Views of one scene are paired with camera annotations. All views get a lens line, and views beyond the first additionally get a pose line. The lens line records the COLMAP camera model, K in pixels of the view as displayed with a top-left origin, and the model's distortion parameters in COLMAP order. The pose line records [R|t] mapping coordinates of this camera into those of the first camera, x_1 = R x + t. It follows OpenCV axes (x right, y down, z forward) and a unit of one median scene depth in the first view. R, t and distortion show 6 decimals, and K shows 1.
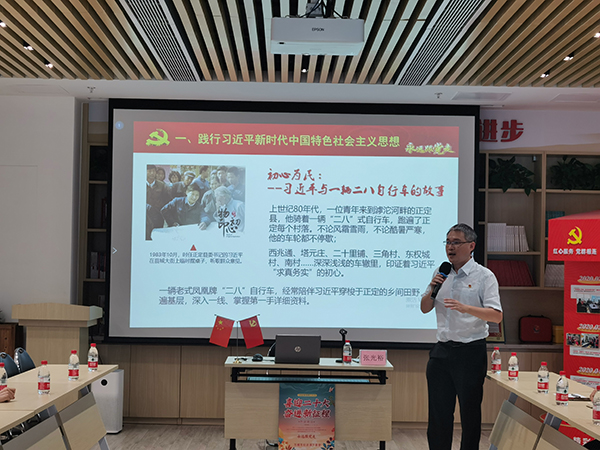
lens RADIAL K [[1155.1, 0, 303.5], [0, 1155.1, 220.3], [0, 0, 1]] dist [0.122757, 0.000000]
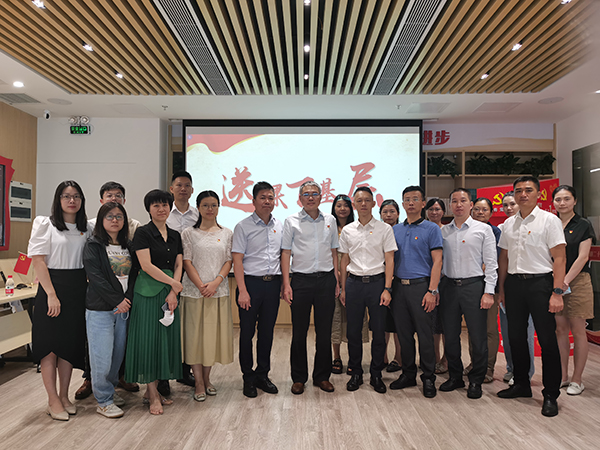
lens RADIAL K [[476.3, 0, 298.5], [0, 476.3, 226.4], [0, 0, 1]] dist [0.012264, 0.001792]
pose [[0.999403, -0.013875, -0.031647, 0.006723], [0.014188, 0.999852, 0.009682, 0.038295], [0.031508, -0.010125, 0.999452, 0.409816]]
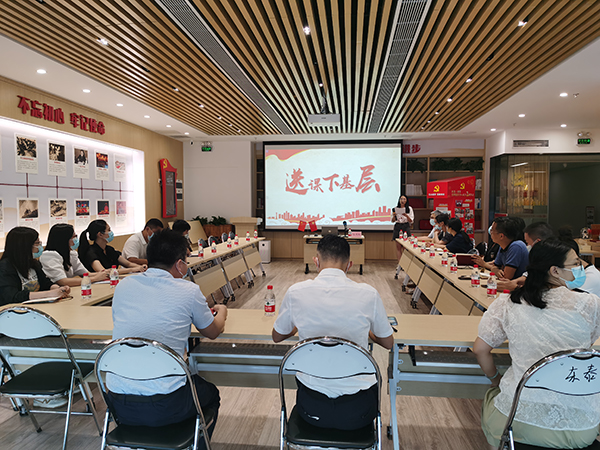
lens RADIAL K [[476.3, 0, 303.3], [0, 476.3, 223.7], [0, 0, 1]] dist [0.012264, 0.001792]
pose [[0.993411, -0.012136, -0.113958, 0.055950], [0.021235, 0.996651, 0.078970, 0.000721], [0.112618, -0.080869, 0.990342, -0.116984]]
